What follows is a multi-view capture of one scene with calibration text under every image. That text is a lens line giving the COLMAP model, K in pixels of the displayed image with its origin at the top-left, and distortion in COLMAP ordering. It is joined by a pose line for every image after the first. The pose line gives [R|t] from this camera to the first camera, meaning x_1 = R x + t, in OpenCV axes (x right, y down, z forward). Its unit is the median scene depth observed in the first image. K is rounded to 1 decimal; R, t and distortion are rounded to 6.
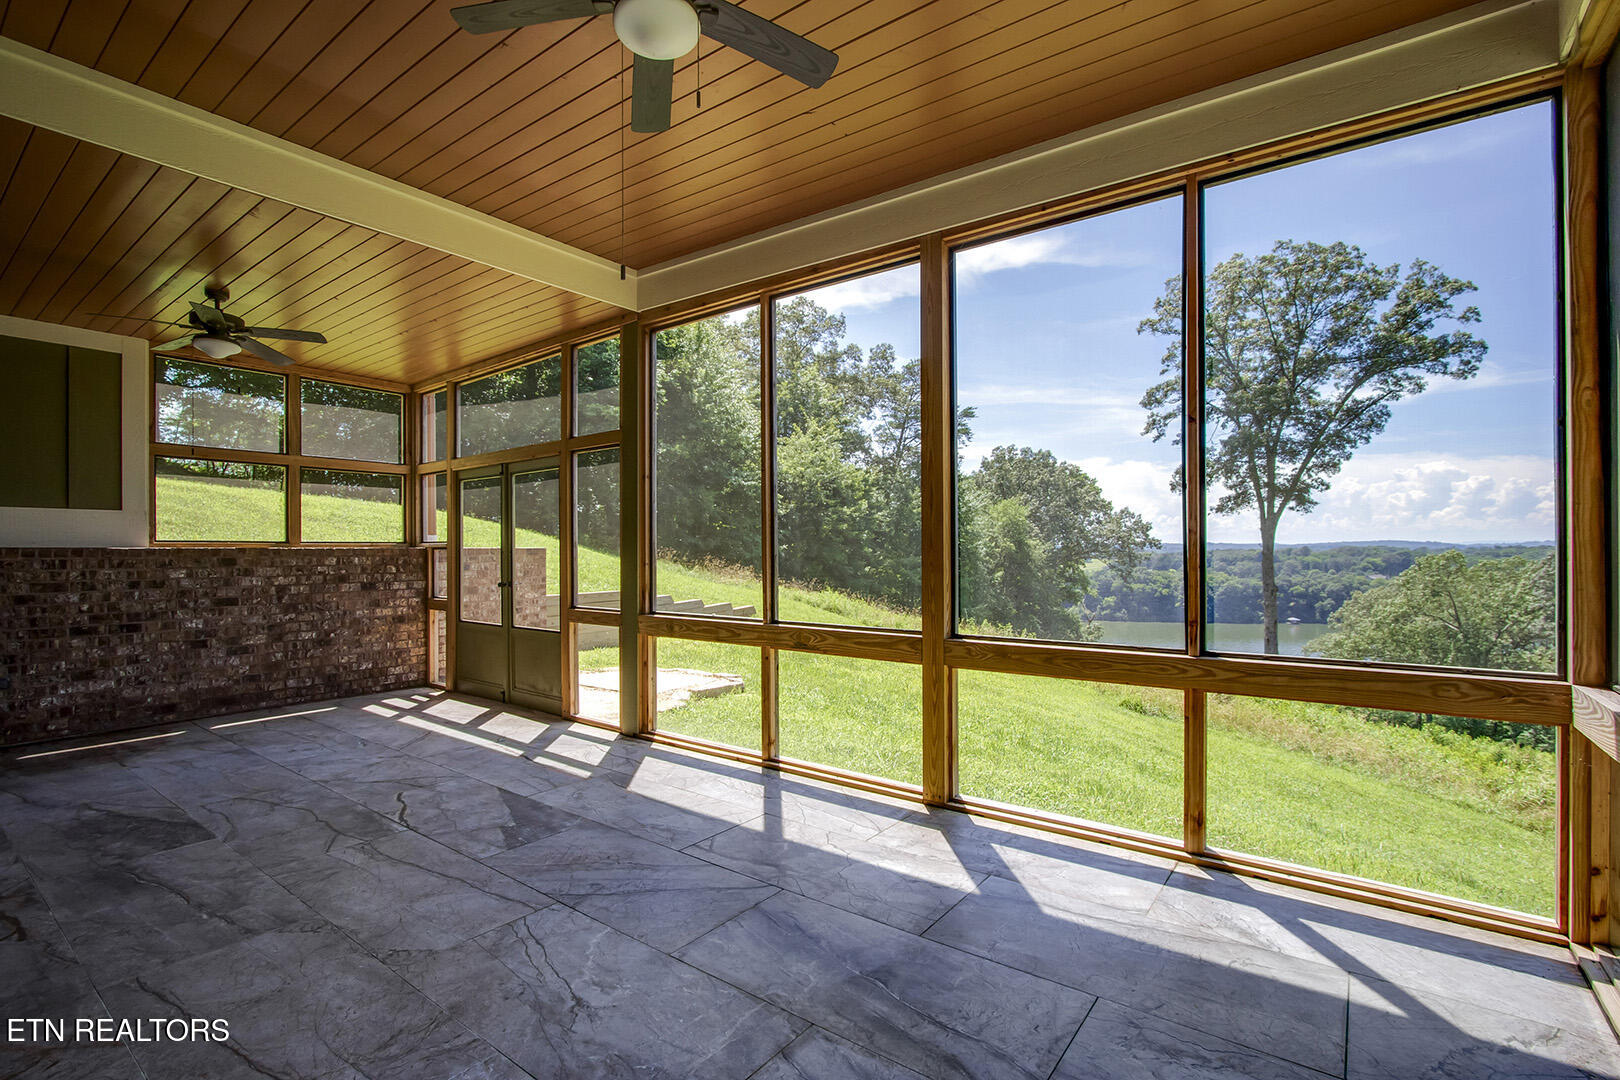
lens RADIAL K [[744.8, 0, 817.7], [0, 744.8, 551.9], [0, 0, 1]] dist [-0.010556, -0.000611]
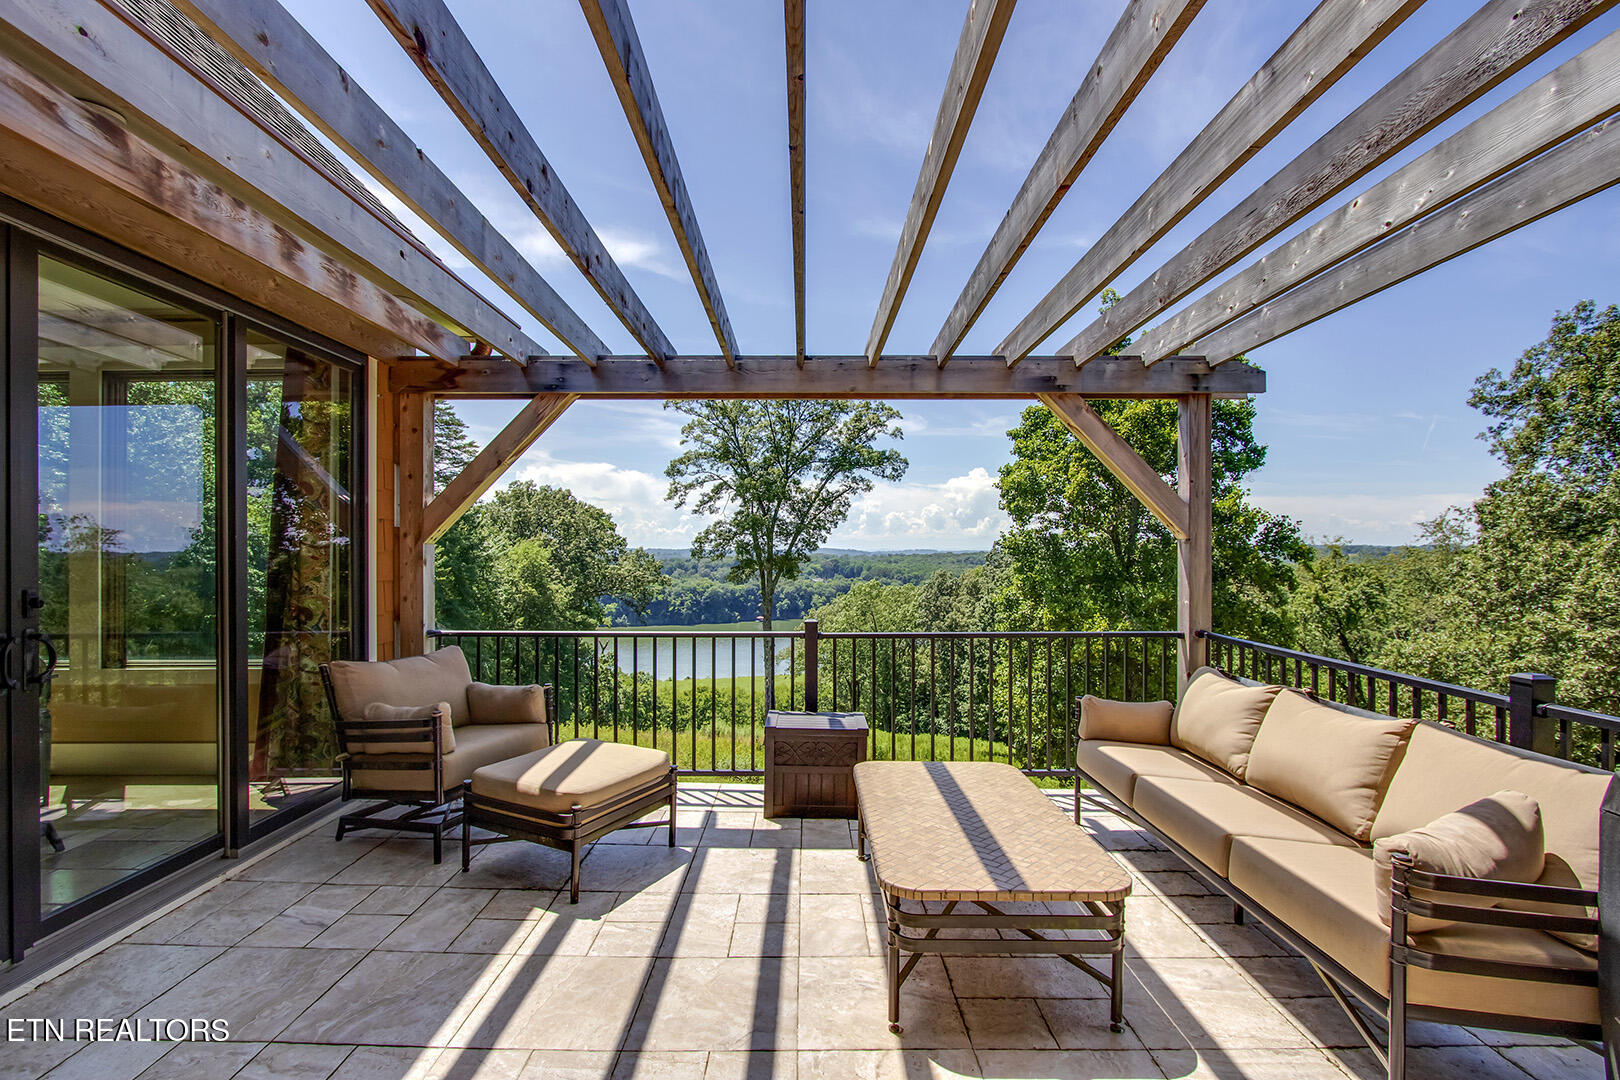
lens RADIAL K [[744.8, 0, 807.7], [0, 744.8, 545.6], [0, 0, 1]] dist [-0.010556, -0.000611]
pose [[0.803617, 0.009174, 0.595076, -0.044965], [-0.003411, 0.999936, -0.010809, -0.087181], [-0.595137, 0.006656, 0.803596, 0.006101]]
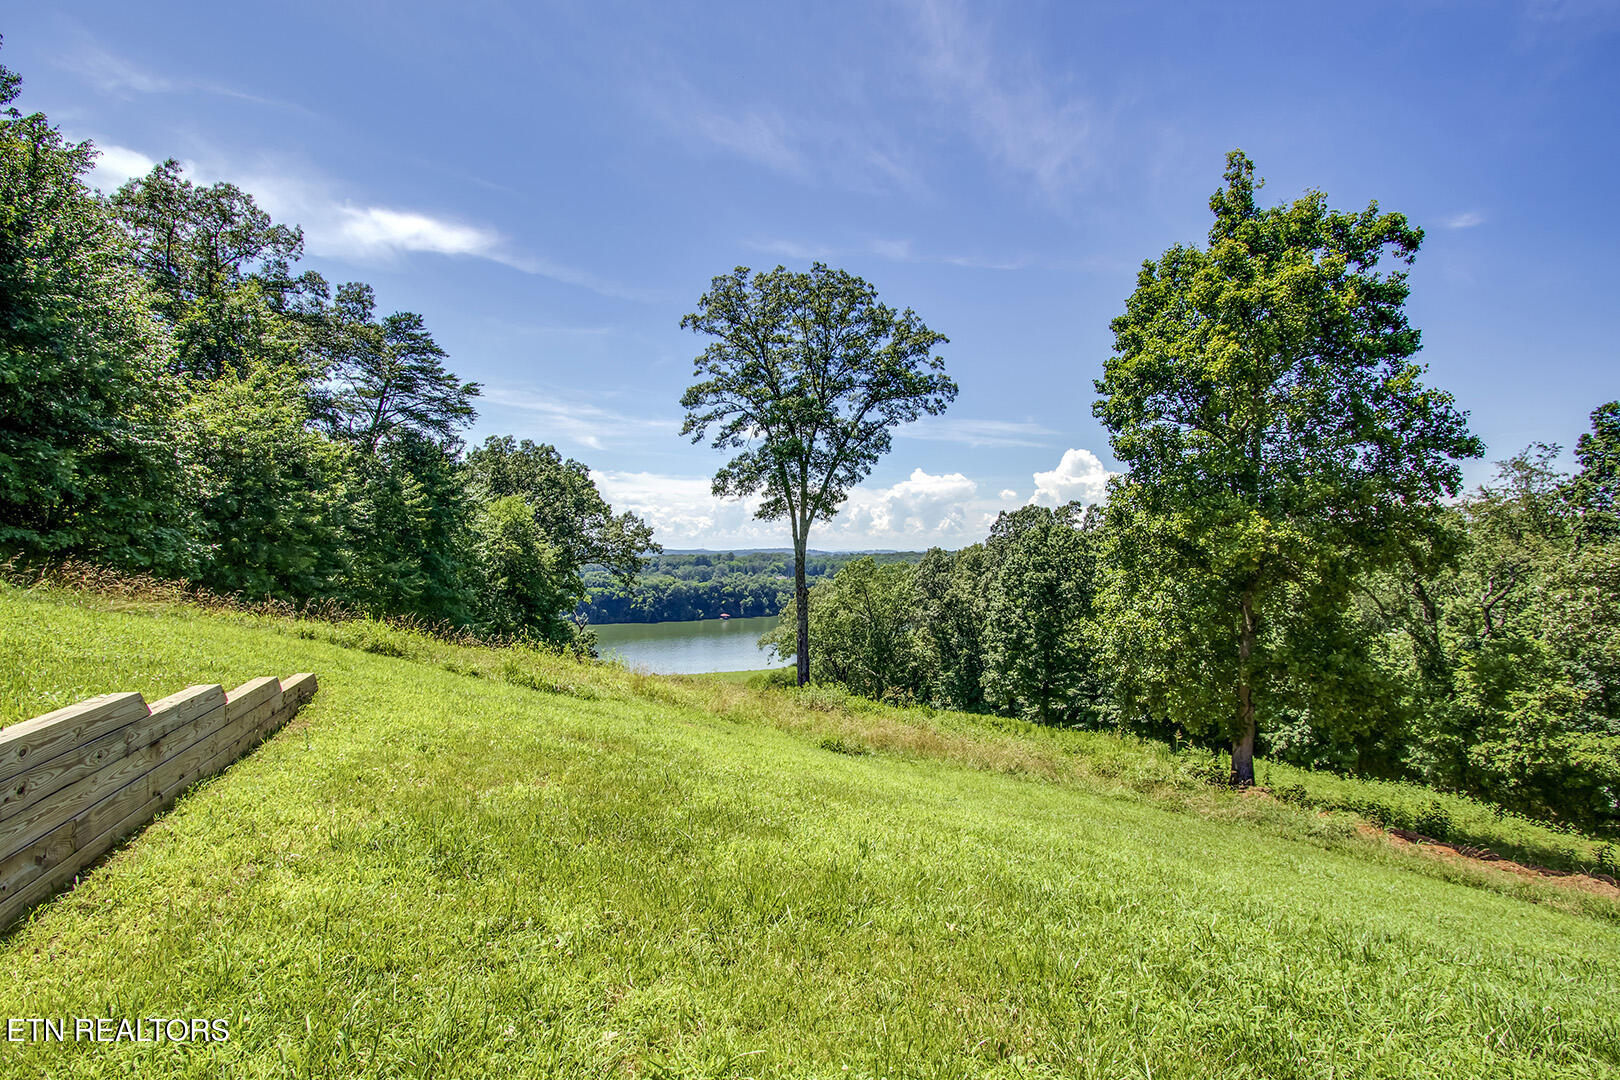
lens RADIAL K [[744.8, 0, 803.8], [0, 744.8, 547.5], [0, 0, 1]] dist [-0.010556, -0.000611]
pose [[0.770509, 0.011717, 0.637321, -0.054373], [-0.004019, 0.999900, -0.013524, 0.000288], [-0.637416, 0.007859, 0.770480, 0.170382]]
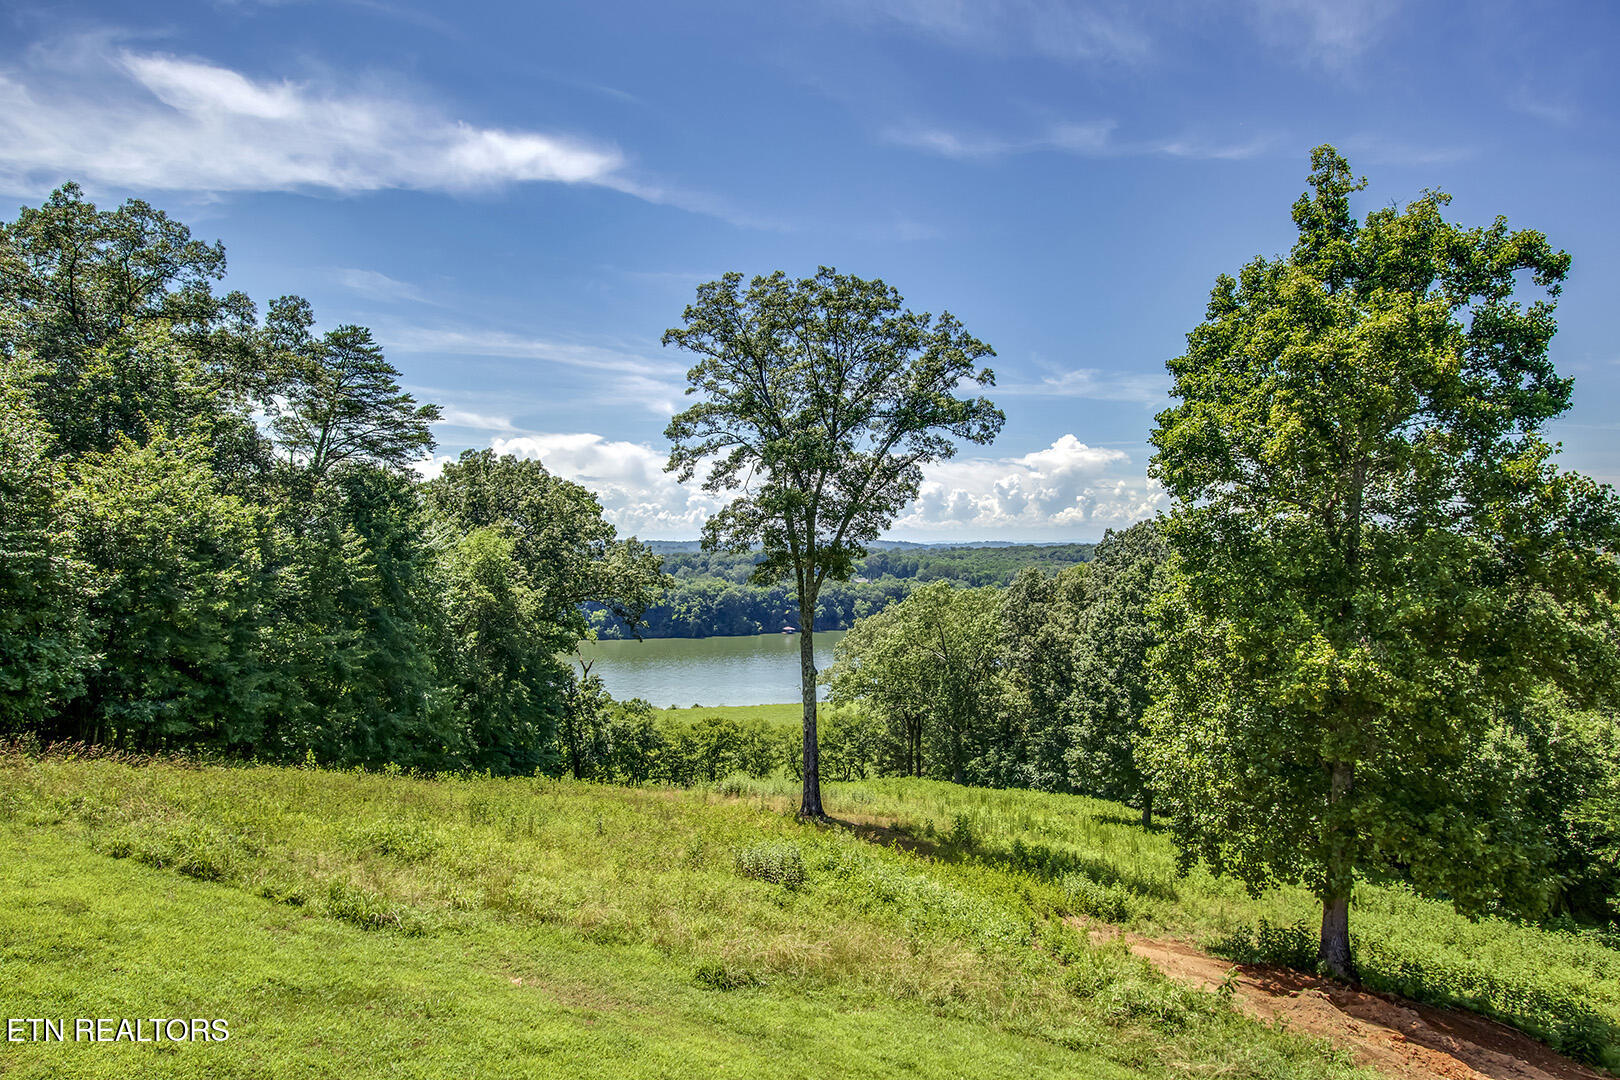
lens RADIAL K [[942.0, 0, 808.3], [0, 942.0, 544.3], [0, 0, 1]] dist [-0.012571, 0.004945]
pose [[0.827118, 0.004040, 0.562013, 0.001348], [-0.002978, 0.999992, -0.002805, -0.084730], [-0.562020, 0.000647, 0.827124, 0.097509]]
